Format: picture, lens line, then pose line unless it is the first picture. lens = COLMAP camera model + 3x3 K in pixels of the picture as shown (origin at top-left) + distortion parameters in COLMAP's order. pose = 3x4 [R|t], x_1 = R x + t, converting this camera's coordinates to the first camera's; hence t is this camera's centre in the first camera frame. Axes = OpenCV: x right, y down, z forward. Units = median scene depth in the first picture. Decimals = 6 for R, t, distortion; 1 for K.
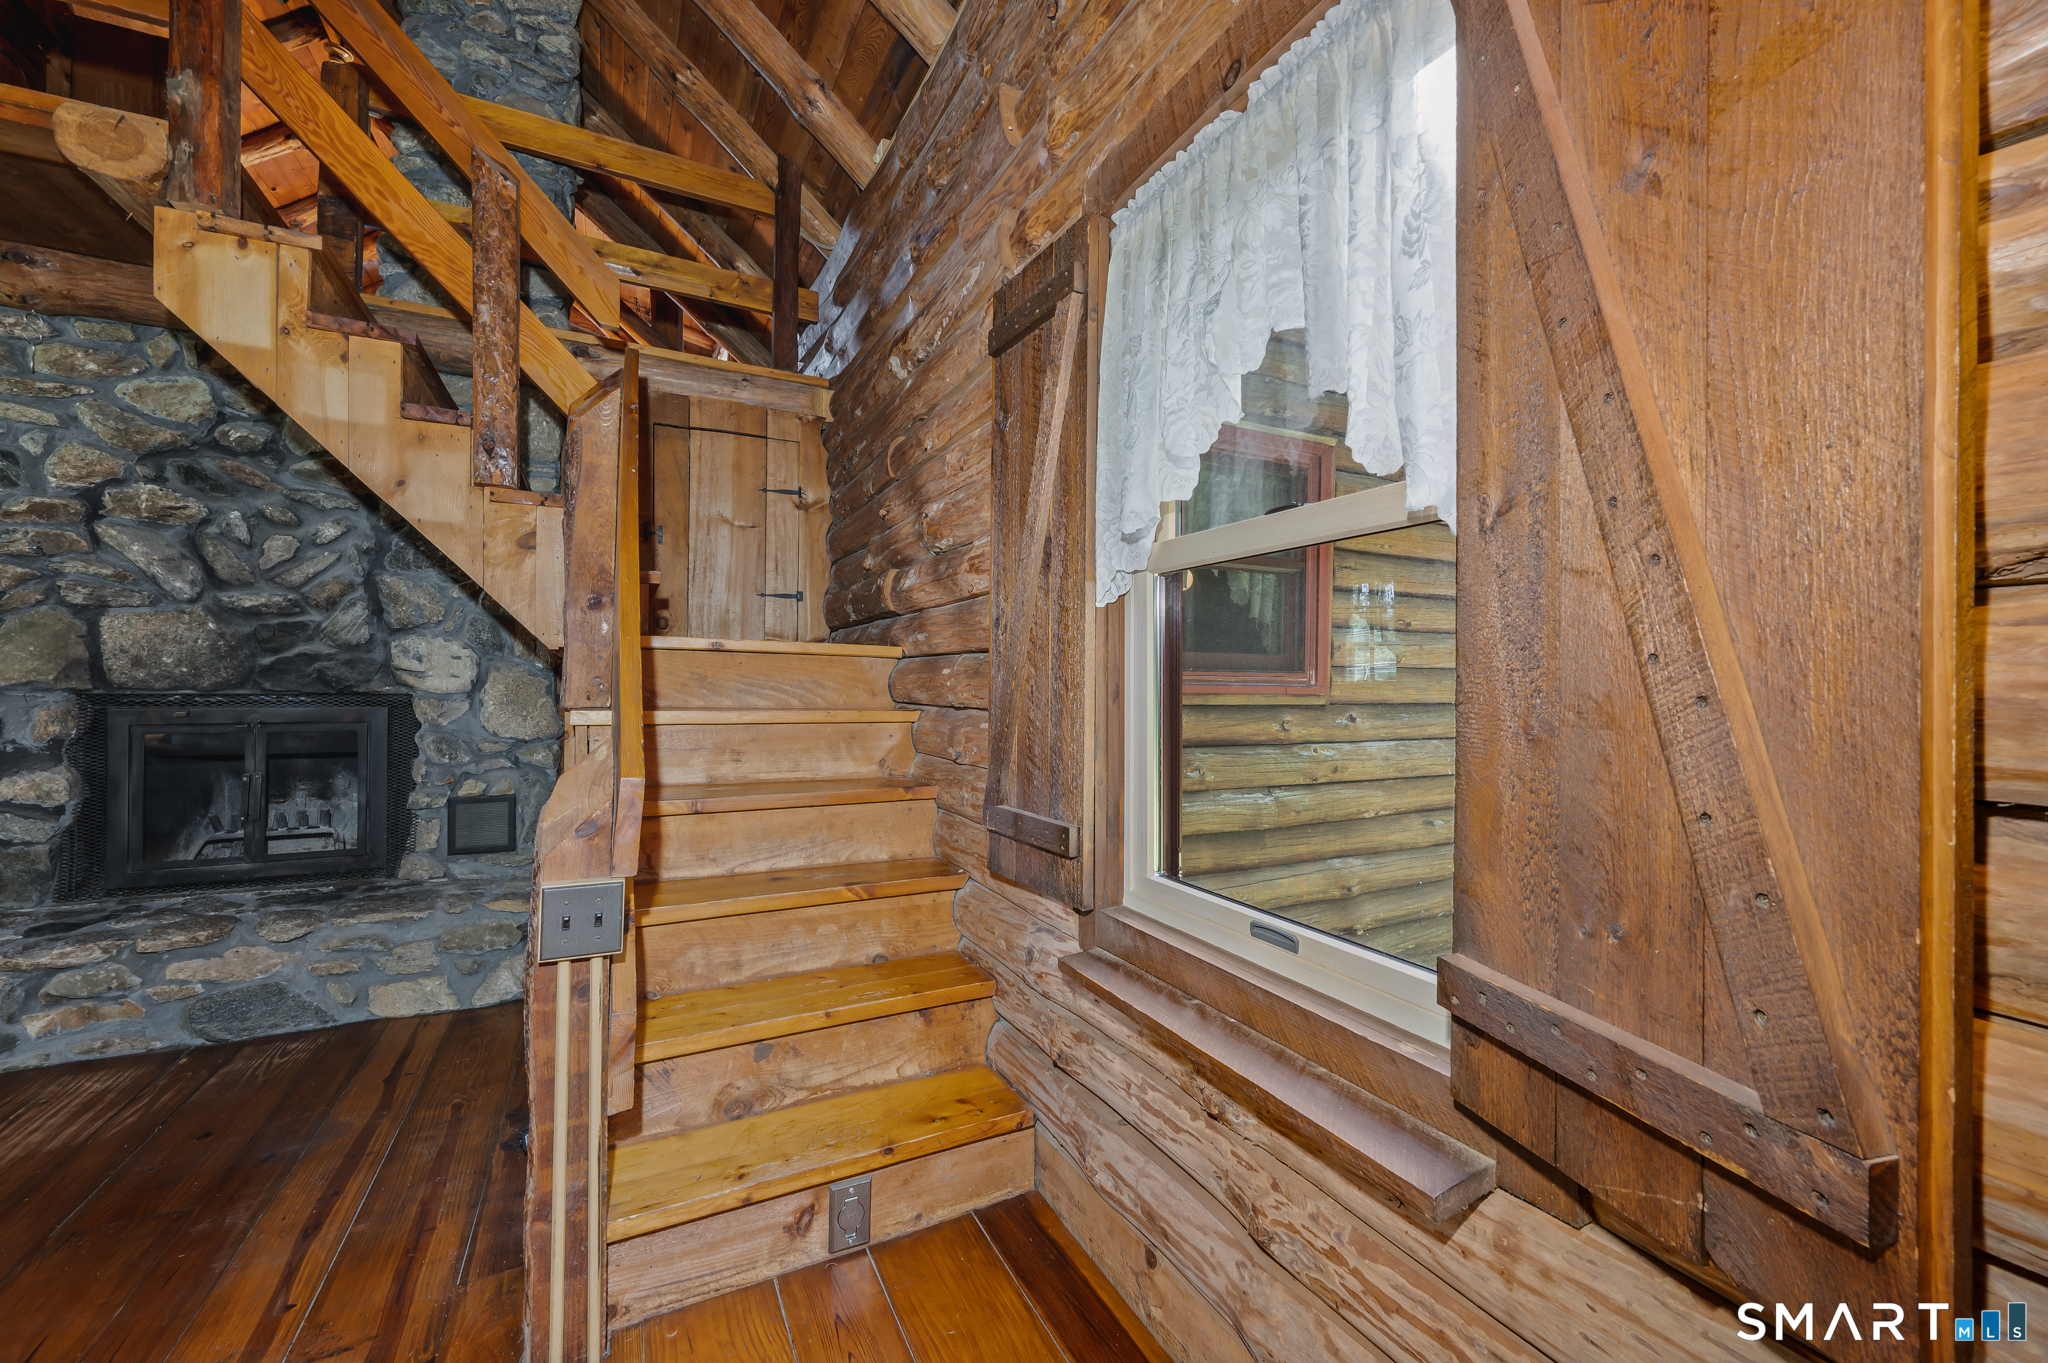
lens RADIAL K [[839.8, 0, 1021.1], [0, 839.8, 672.6], [0, 0, 1]] dist [-0.003391, -0.000471]
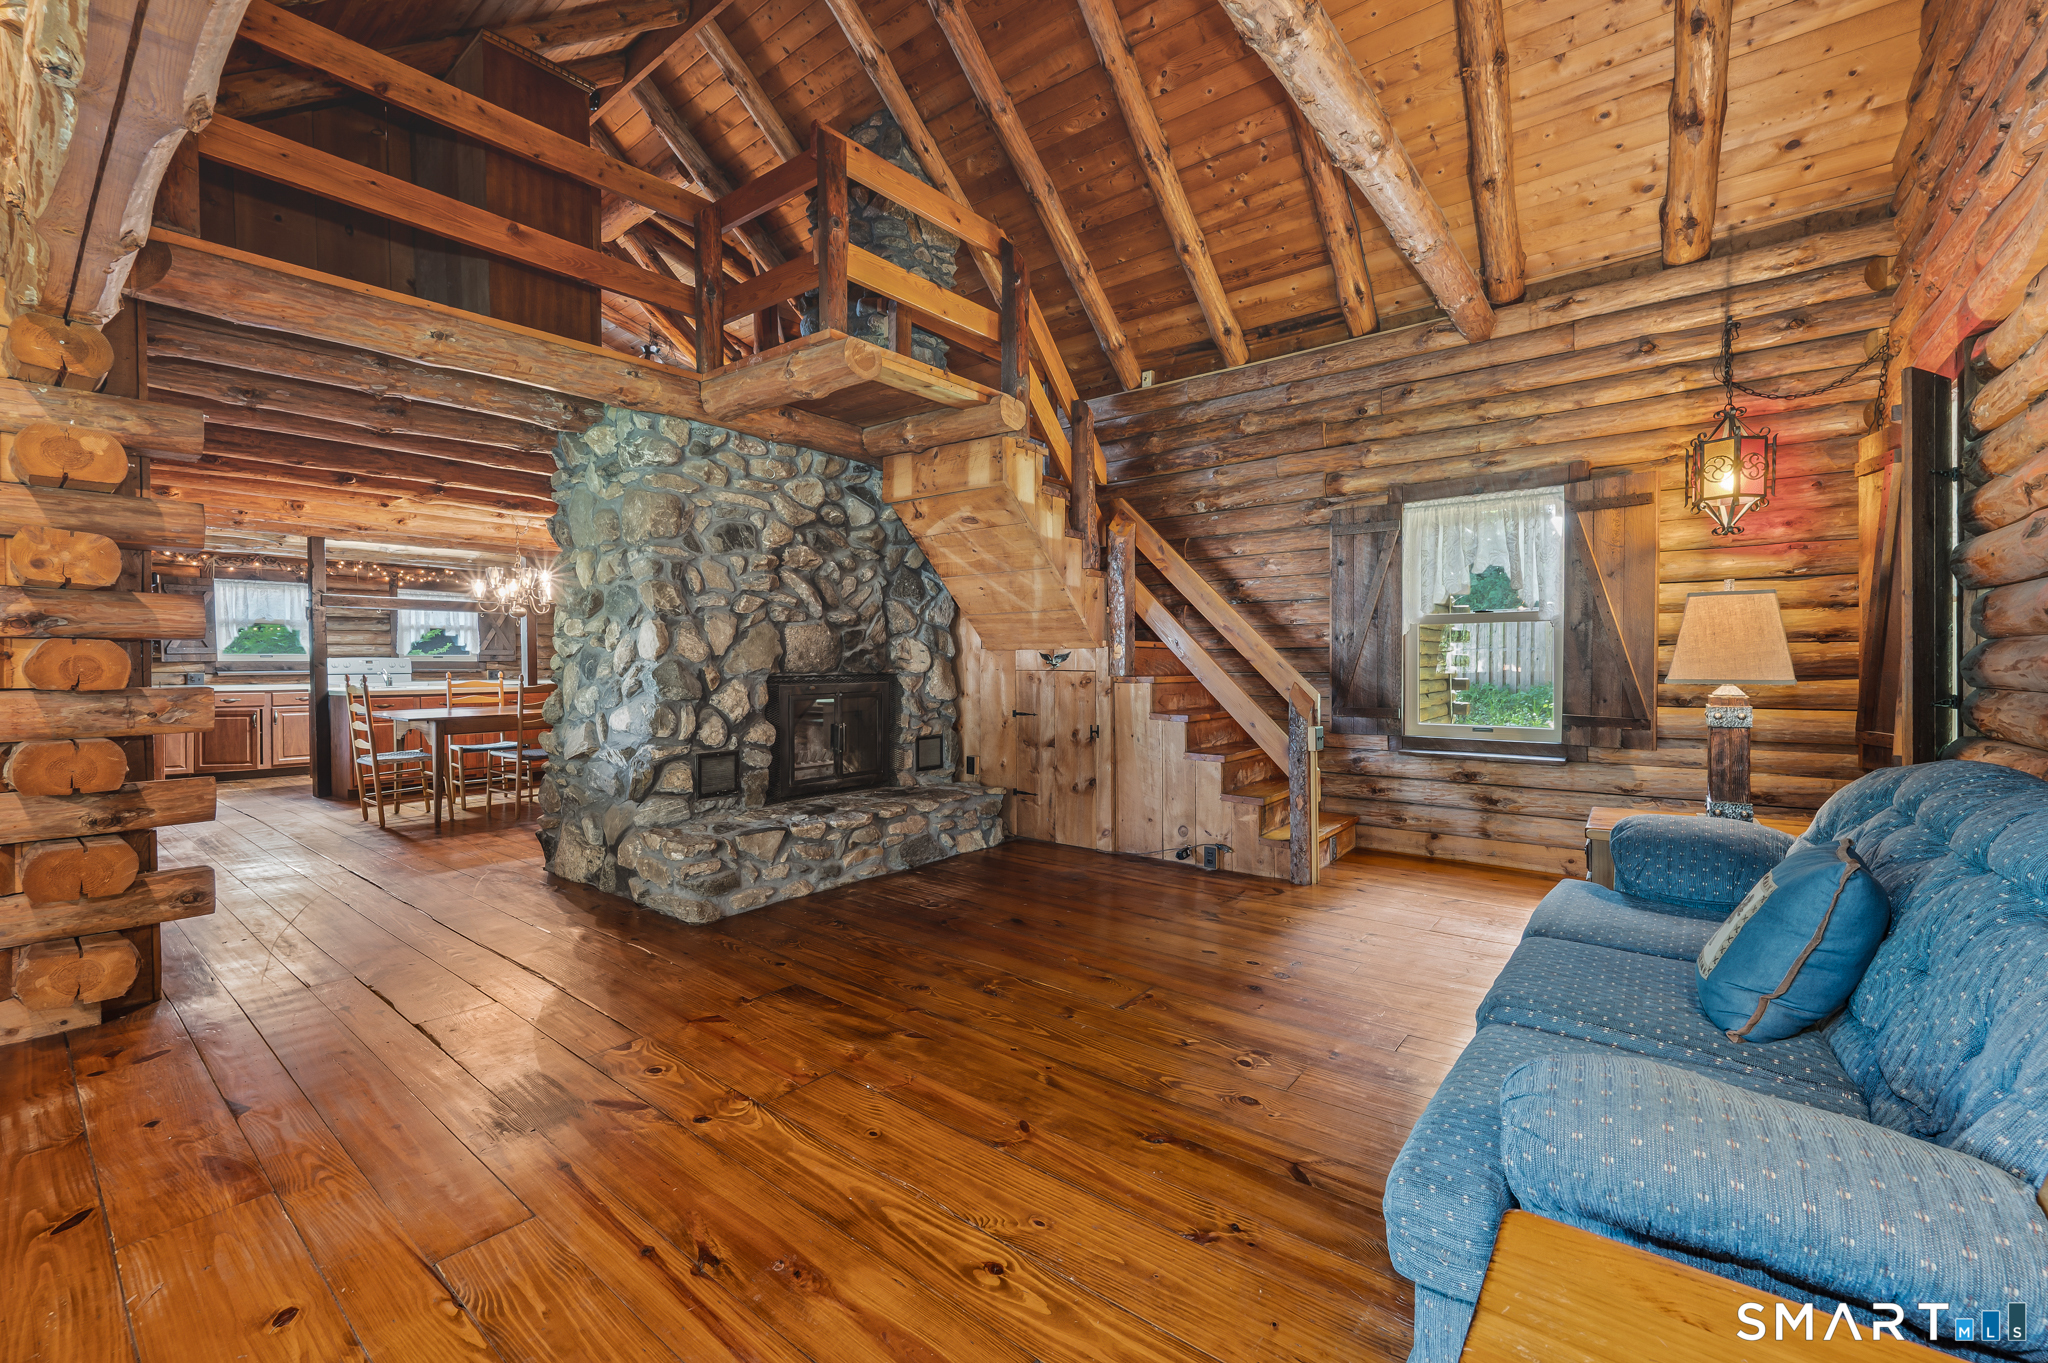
lens RADIAL K [[839.8, 0, 1032.2], [0, 839.8, 677.0], [0, 0, 1]] dist [-0.003391, -0.000471]
pose [[0.905572, -0.022898, 0.423574, -1.292560], [0.013244, 0.999581, 0.025722, -0.007578], [-0.423985, -0.017684, 0.905496, -0.641610]]
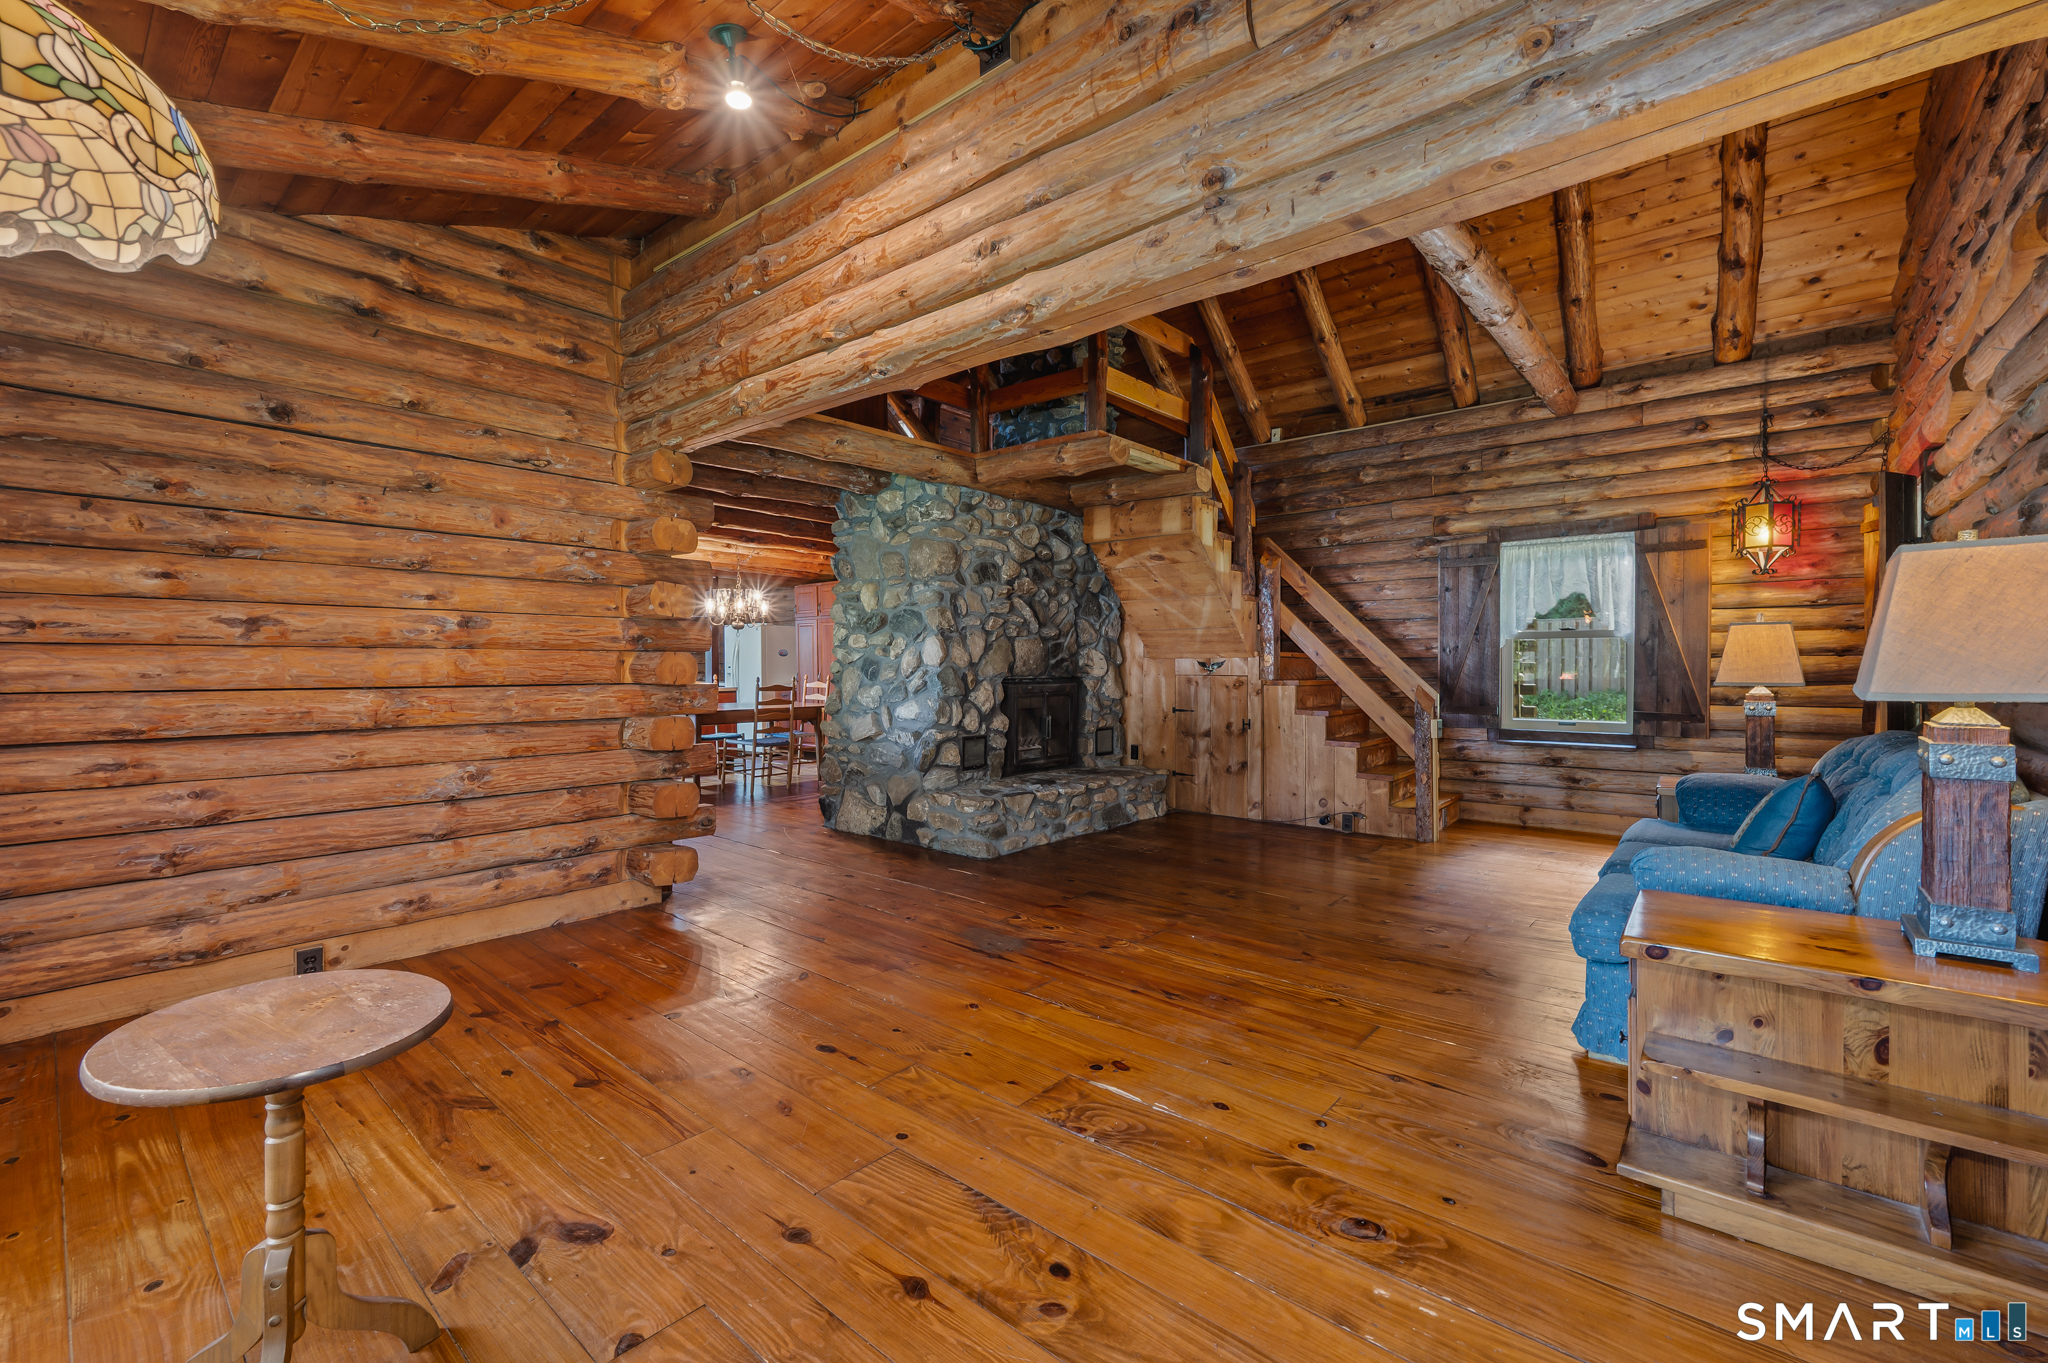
lens RADIAL K [[839.8, 0, 1033.3], [0, 839.8, 676.1], [0, 0, 1]] dist [-0.003391, -0.000471]
pose [[0.923140, -0.015716, 0.384143, -1.776768], [0.009907, 0.999805, 0.017095, -0.015418], [-0.384336, -0.011975, 0.923115, -0.913227]]
